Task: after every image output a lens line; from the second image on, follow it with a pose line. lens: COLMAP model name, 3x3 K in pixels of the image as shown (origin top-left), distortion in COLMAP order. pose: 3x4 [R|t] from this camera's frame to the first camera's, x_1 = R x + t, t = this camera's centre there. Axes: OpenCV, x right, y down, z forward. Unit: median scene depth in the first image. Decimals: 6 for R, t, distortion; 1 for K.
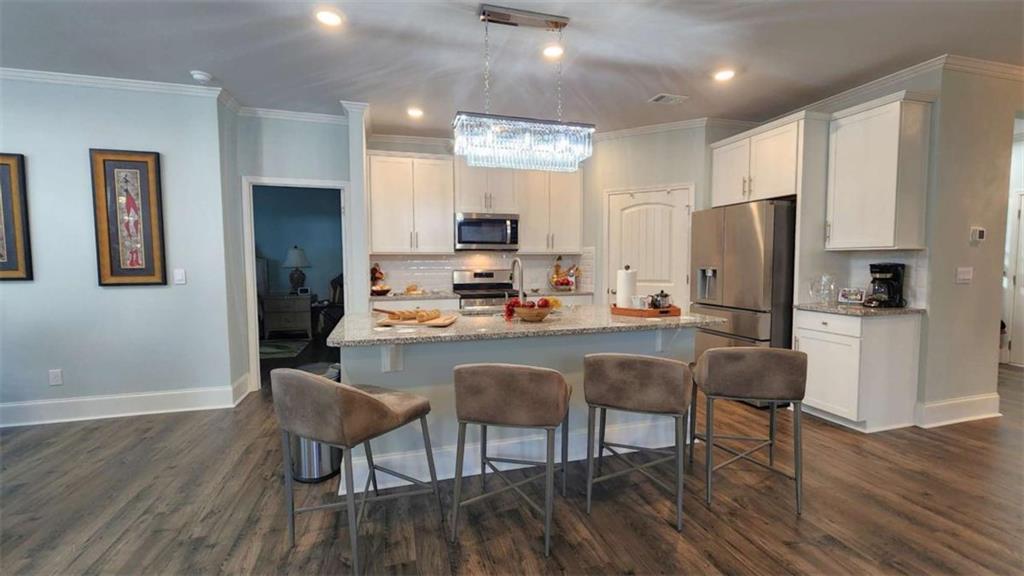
lens RADIAL K [[434.8, 0, 517.1], [0, 434.8, 286.2], [0, 0, 1]] dist [0.002463, 0.000550]
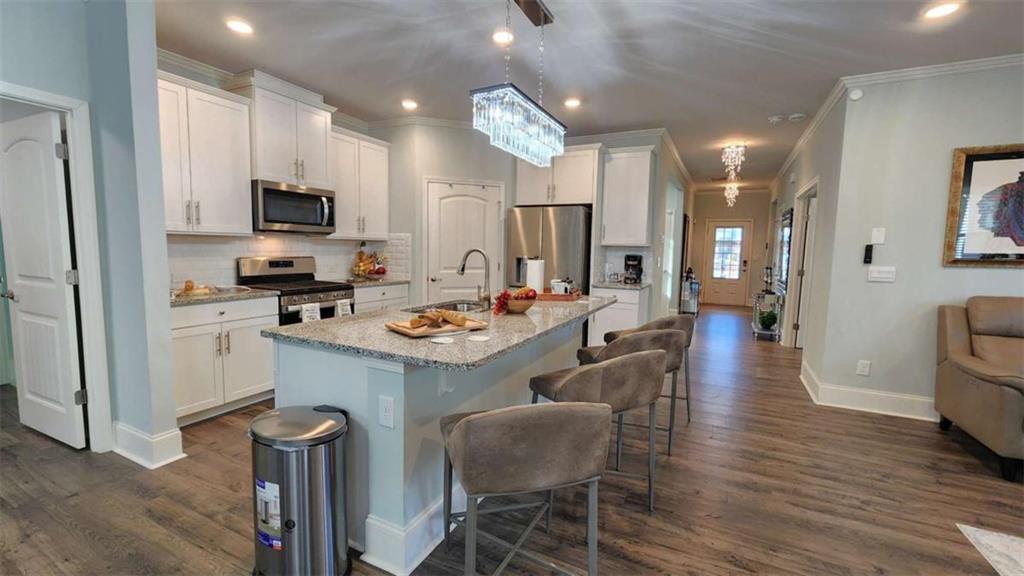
lens RADIAL K [[423.0, 0, 514.1], [0, 423.0, 286.4], [0, 0, 1]] dist [0.000286, 0.000109]
pose [[0.687368, -0.049179, 0.724642, -0.438948], [0.020508, 0.998621, 0.048320, -0.017263], [-0.726019, -0.018353, 0.687429, 0.226567]]
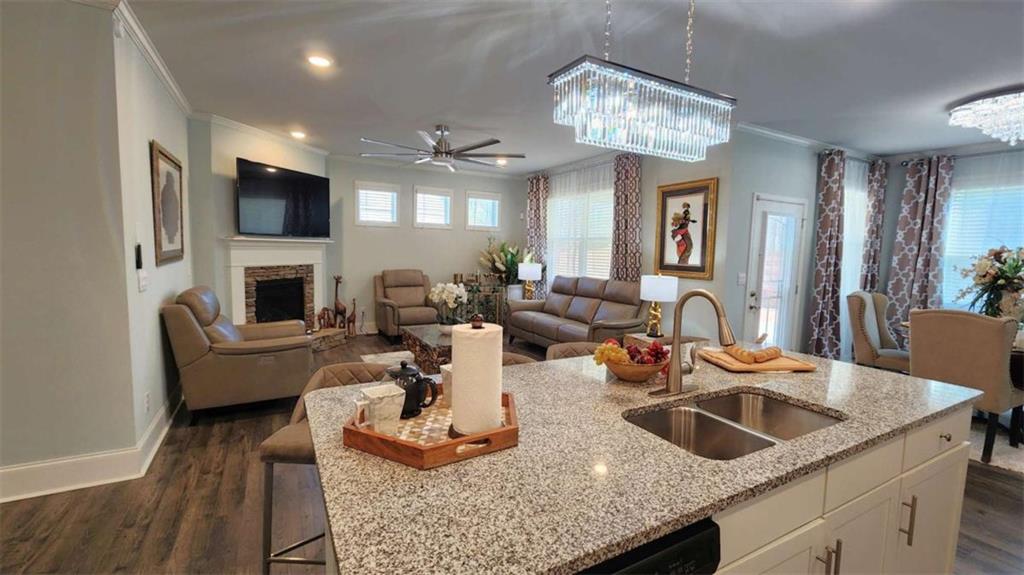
lens RADIAL K [[434.8, 0, 517.1], [0, 434.8, 285.7], [0, 0, 1]] dist [0.002463, 0.000550]
pose [[-0.974722, -0.000559, -0.223421, 0.231454], [-0.034061, 0.988680, 0.146123, -0.098224], [0.220810, 0.150039, -0.963707, 1.044882]]
